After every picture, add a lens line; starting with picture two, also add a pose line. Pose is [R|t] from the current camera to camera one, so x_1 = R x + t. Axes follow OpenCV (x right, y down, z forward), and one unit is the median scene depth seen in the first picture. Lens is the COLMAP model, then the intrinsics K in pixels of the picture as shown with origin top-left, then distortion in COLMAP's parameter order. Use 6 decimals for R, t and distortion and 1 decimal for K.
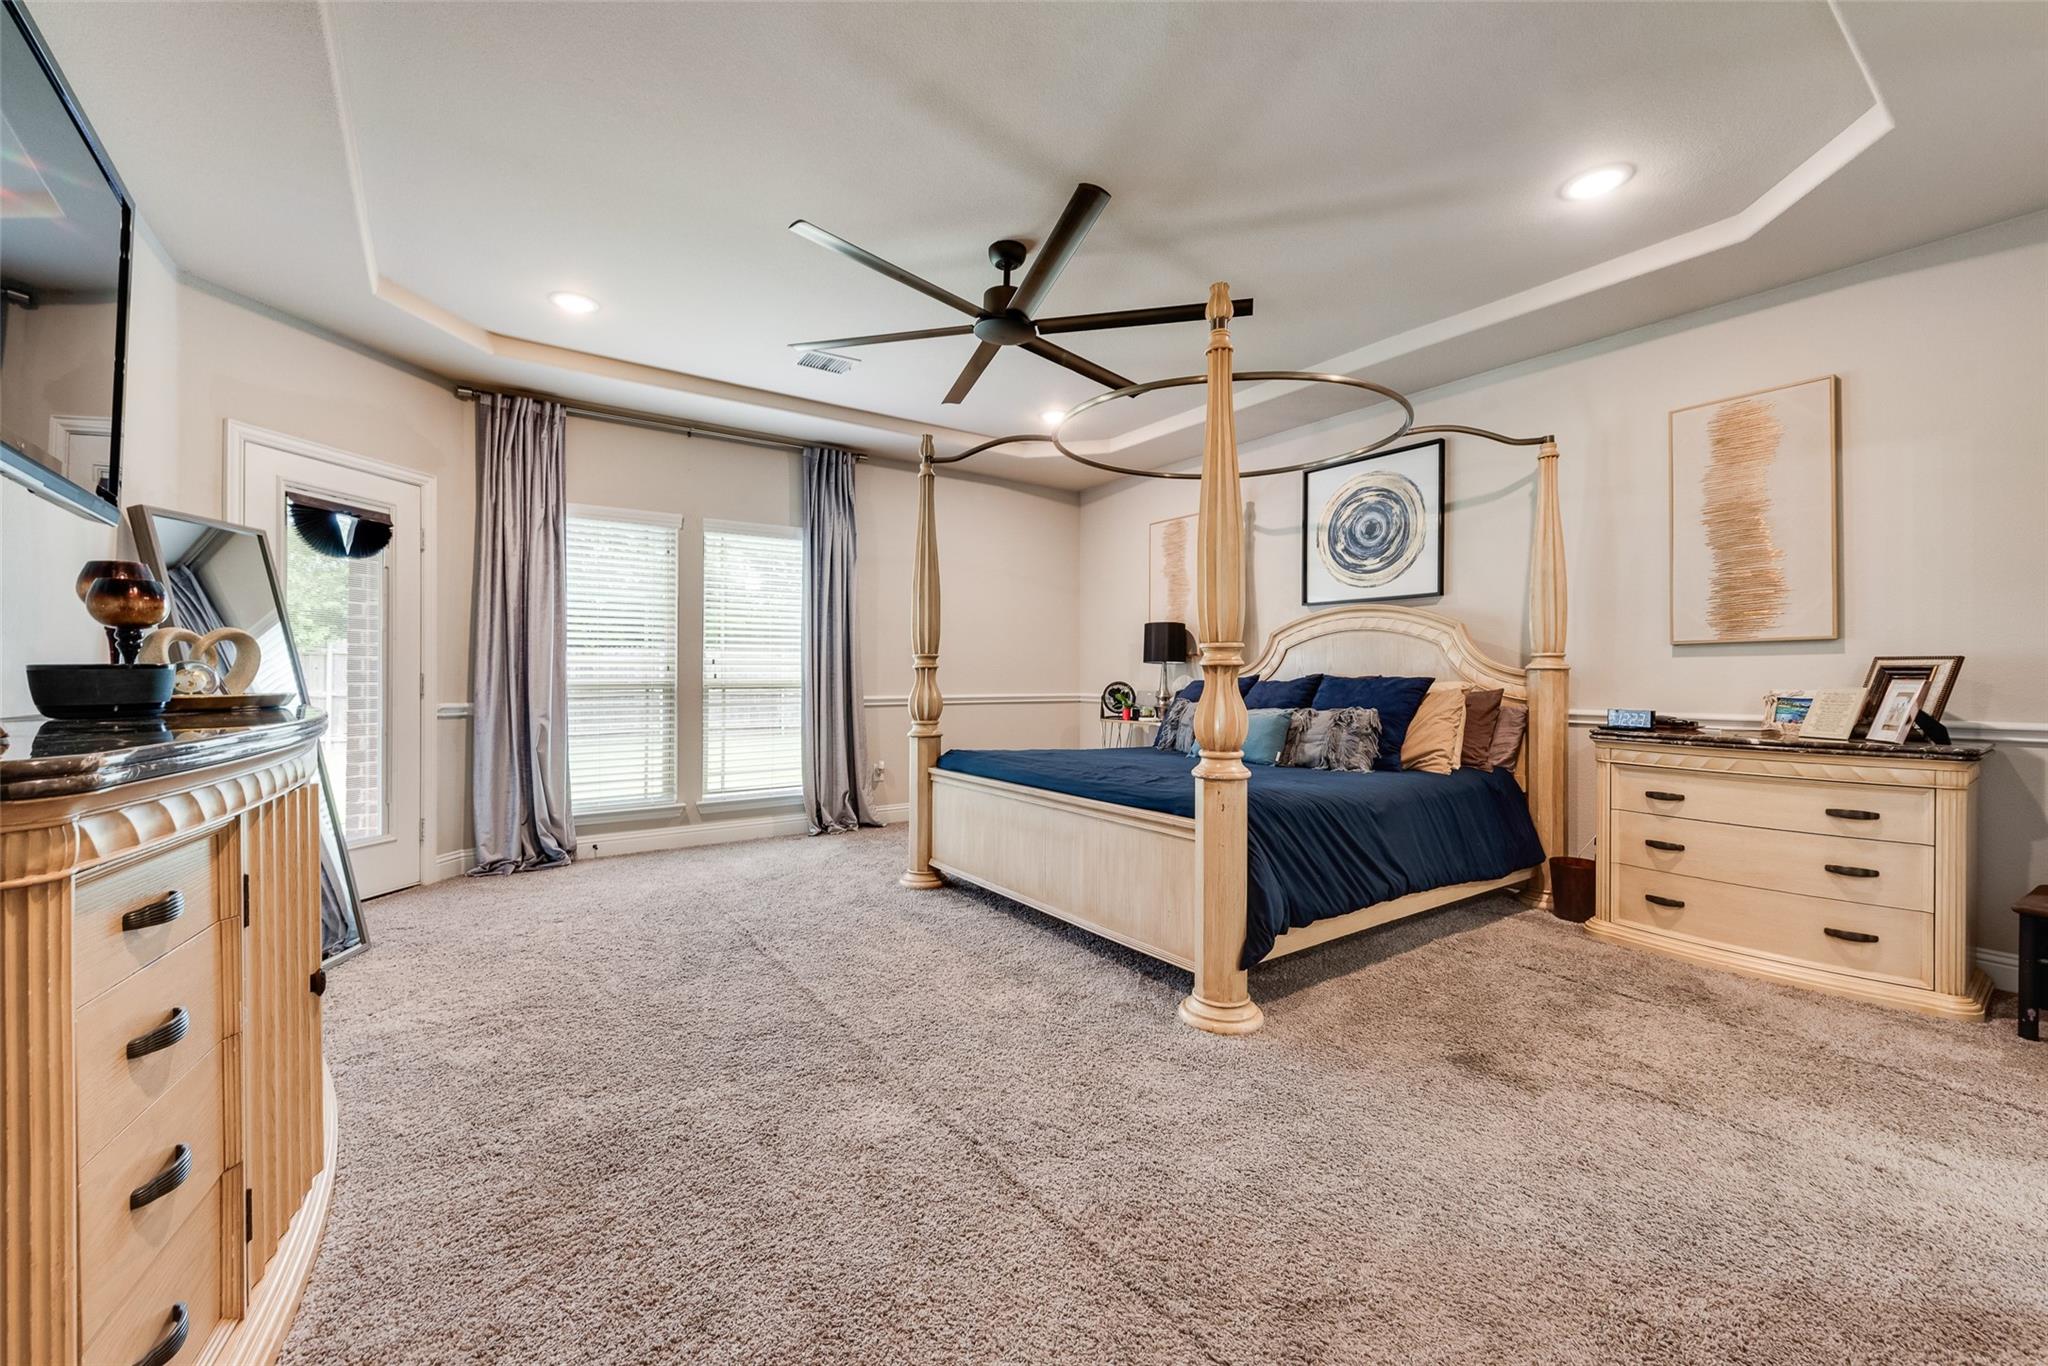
lens RADIAL K [[811.8, 0, 1016.3], [0, 811.8, 682.6], [0, 0, 1]] dist [0.012111, -0.000240]
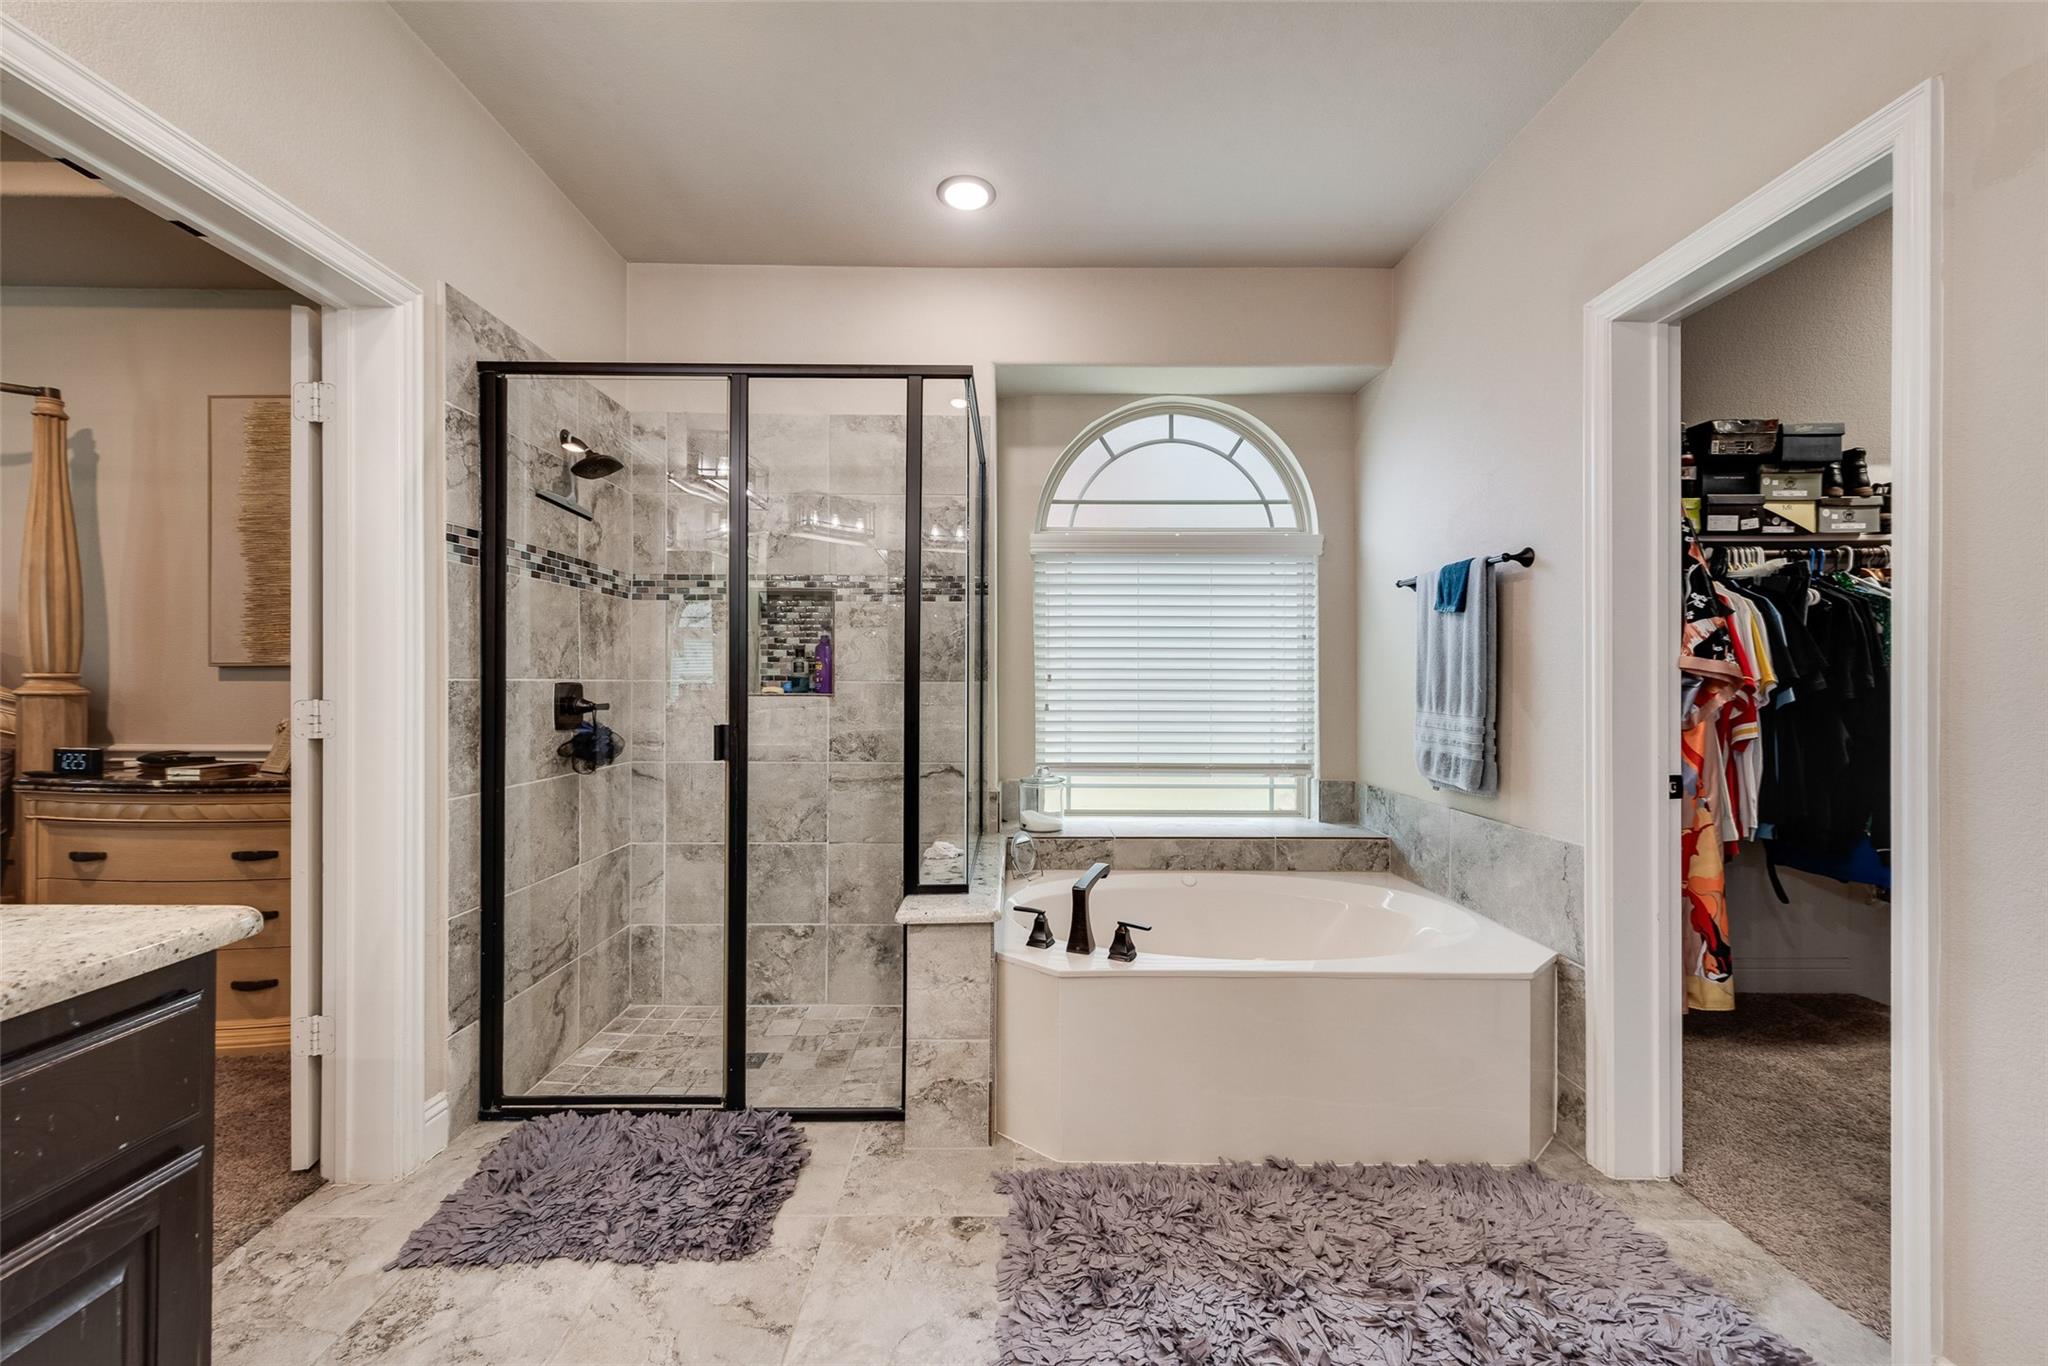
lens RADIAL K [[811.8, 0, 1016.3], [0, 811.8, 682.6], [0, 0, 1]] dist [0.012111, -0.000240]
pose [[0.580661, -0.000040, 0.814145, 0.605807], [0.003616, 0.999990, -0.002530, -0.024761], [-0.814137, 0.004413, 0.580656, -0.199409]]
